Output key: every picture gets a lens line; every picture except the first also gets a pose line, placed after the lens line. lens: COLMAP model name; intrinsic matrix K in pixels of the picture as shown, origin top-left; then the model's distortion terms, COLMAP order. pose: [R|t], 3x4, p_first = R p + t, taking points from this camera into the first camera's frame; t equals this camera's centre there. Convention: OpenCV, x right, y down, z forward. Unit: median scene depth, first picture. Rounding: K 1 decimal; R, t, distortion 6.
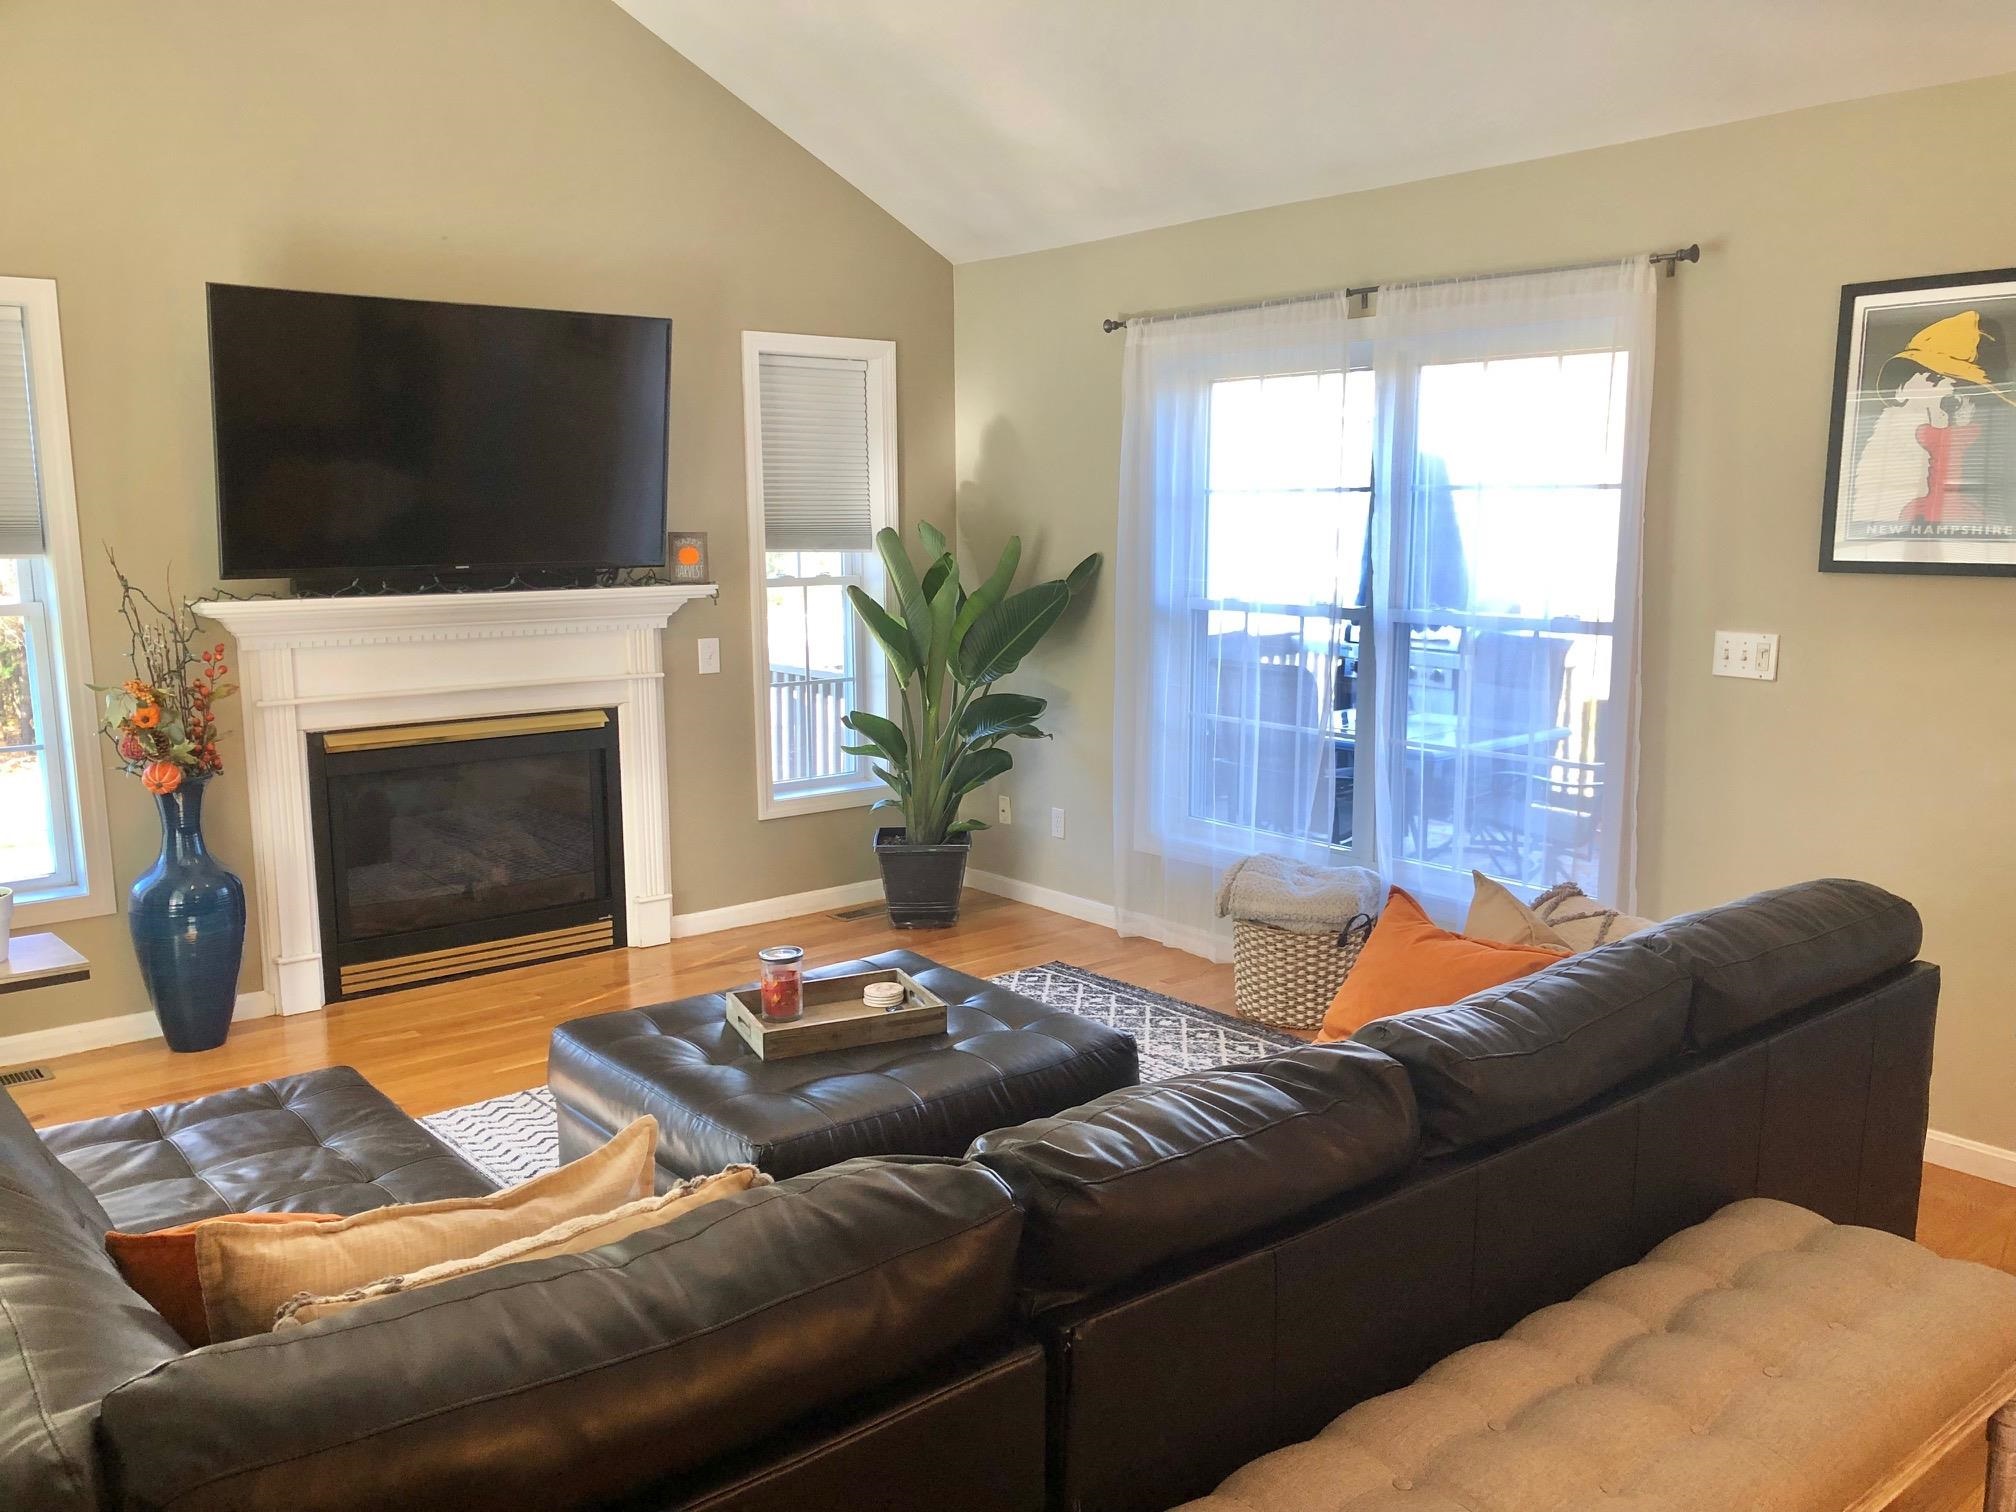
lens RADIAL K [[1640.2, 0, 1008.0], [0, 1640.2, 765.8], [0, 0, 1]] dist [0.029224, -0.038255]
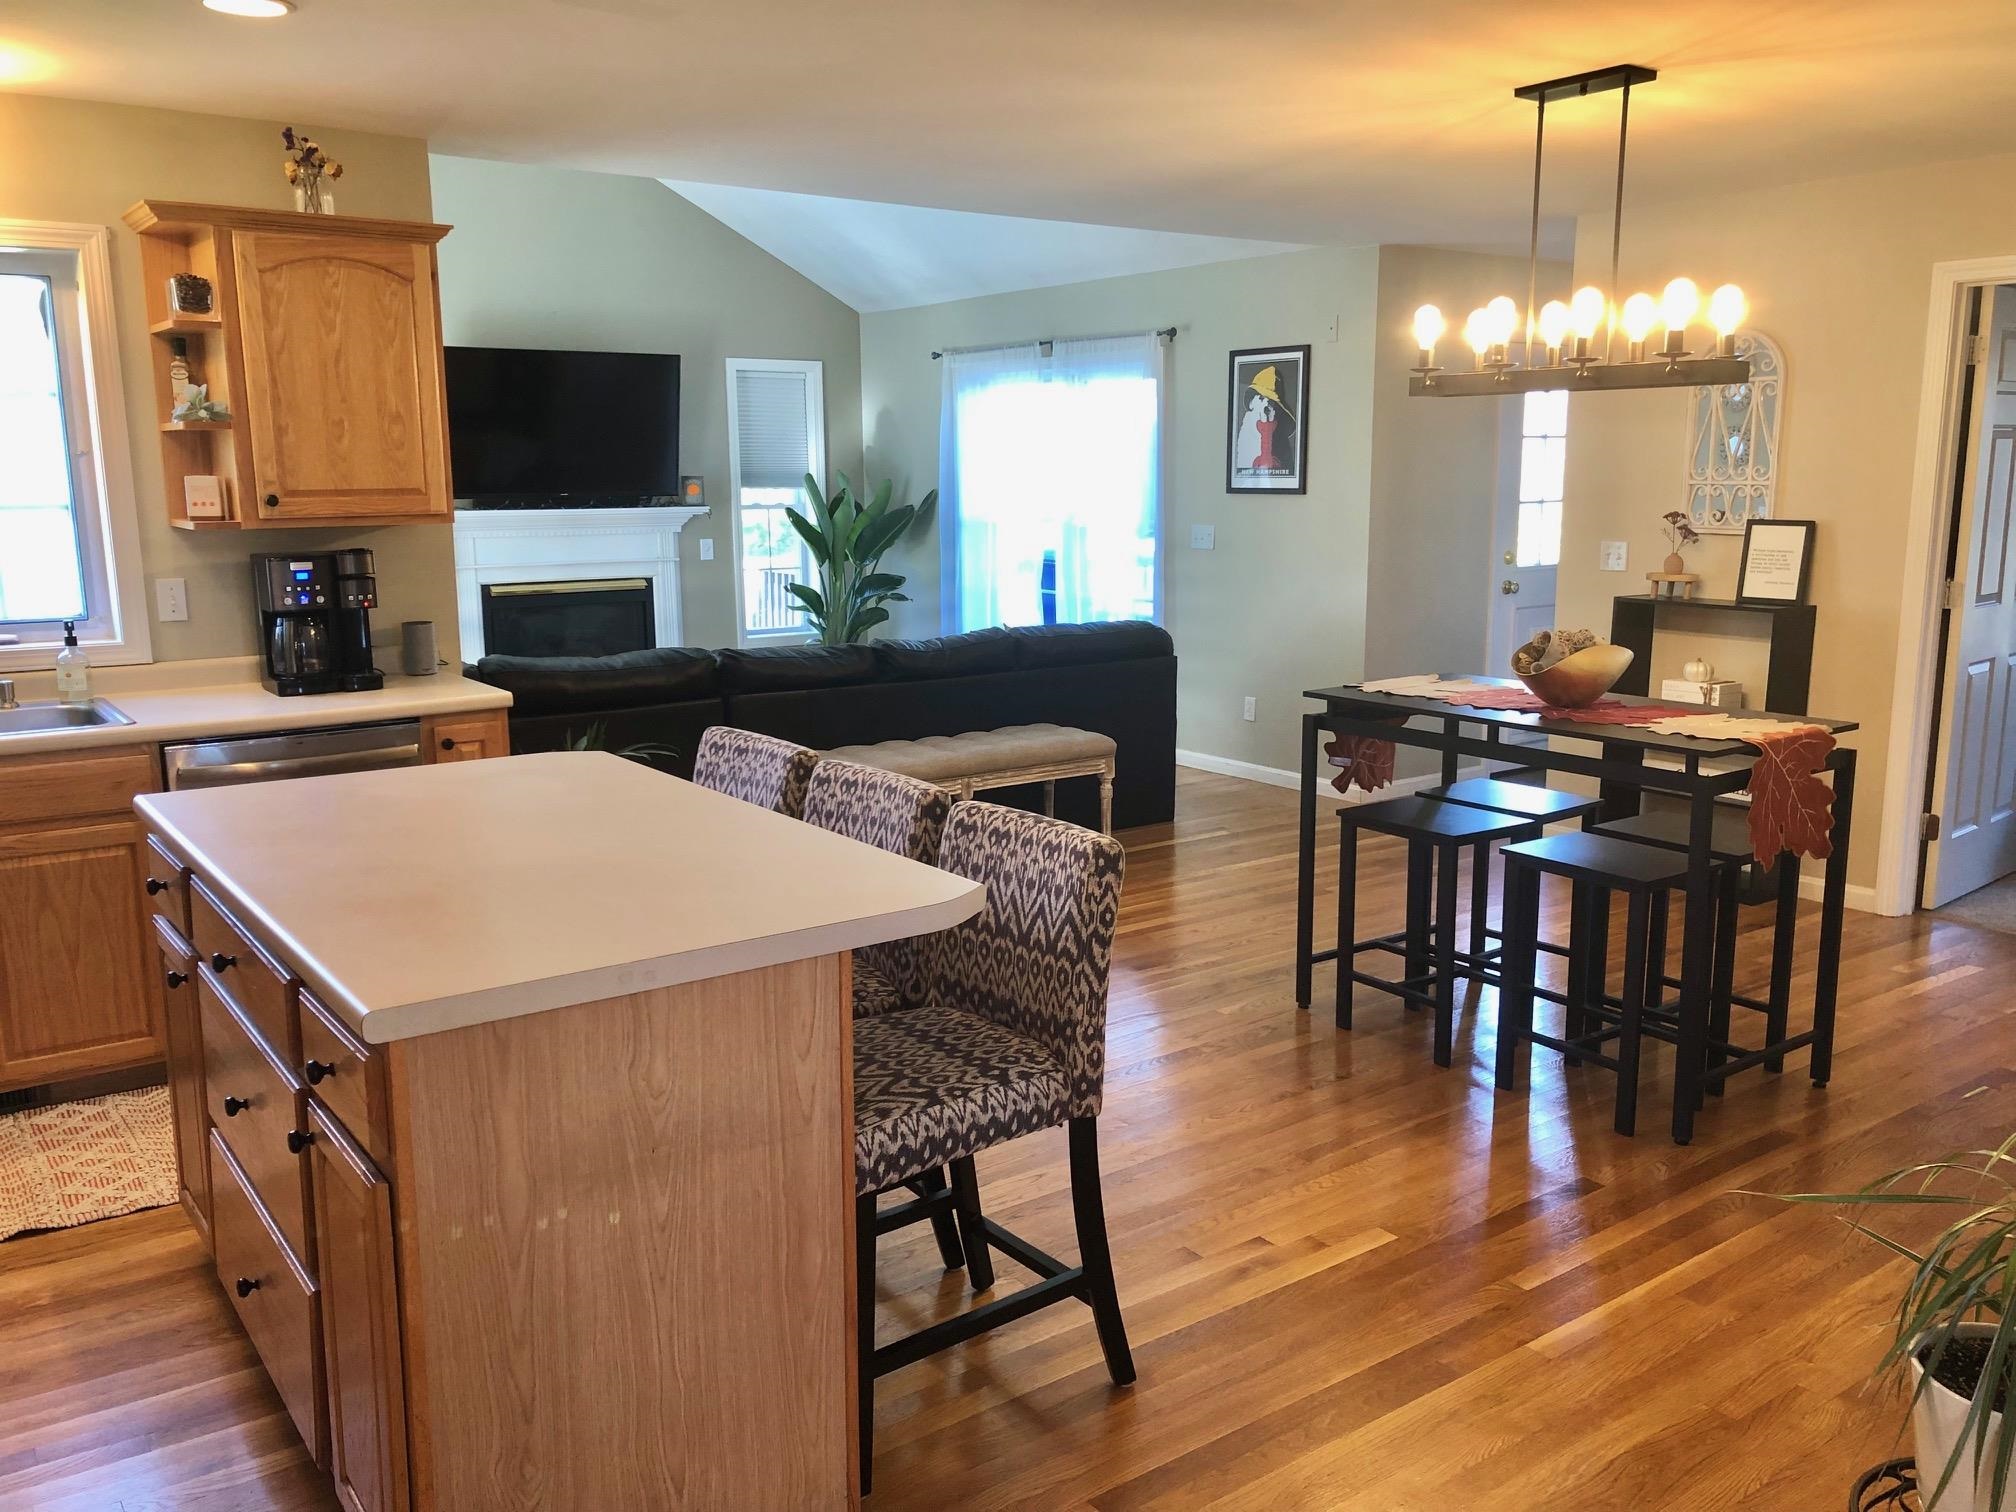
lens RADIAL K [[1640.2, 0, 1013.1], [0, 1640.2, 765.3], [0, 0, 1]] dist [0.029224, -0.038255]
pose [[0.998235, 0.009513, -0.058618, 0.246410], [-0.008129, 0.999684, 0.023803, 0.118144], [0.058826, -0.023285, 0.997997, -0.713862]]
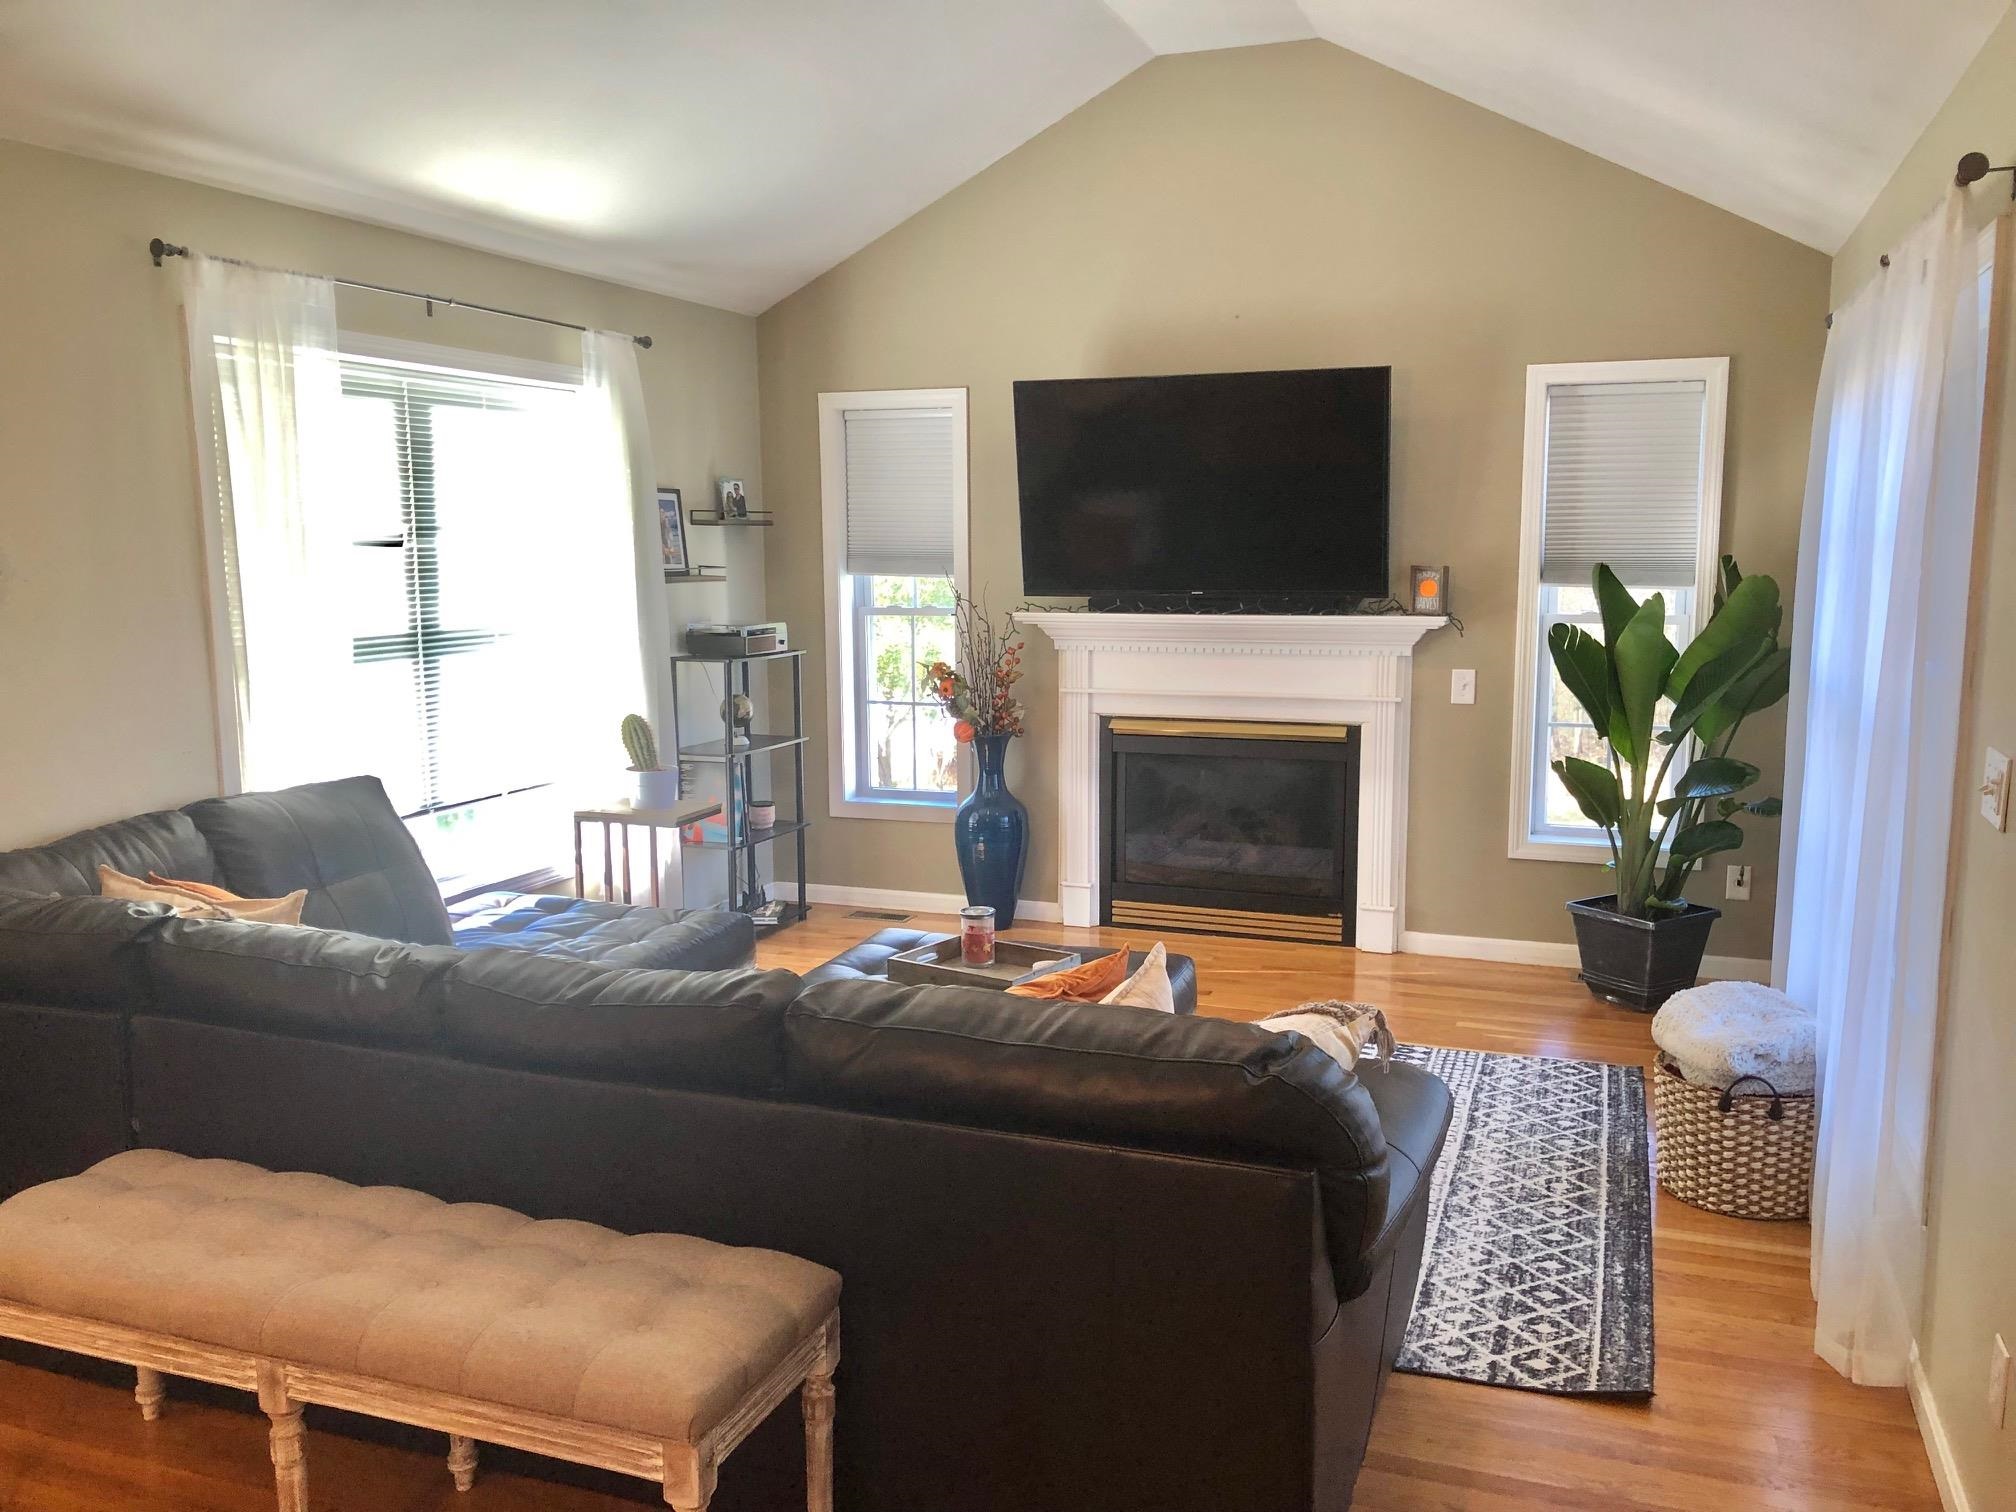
lens RADIAL K [[1640.2, 0, 997.1], [0, 1640.2, 751.1], [0, 0, 1]] dist [0.029224, -0.038255]
pose [[0.471609, 0.112469, -0.874606, 0.601929], [-0.133452, 0.989512, 0.055285, -0.047120], [0.871651, 0.090646, 0.481672, 0.270260]]
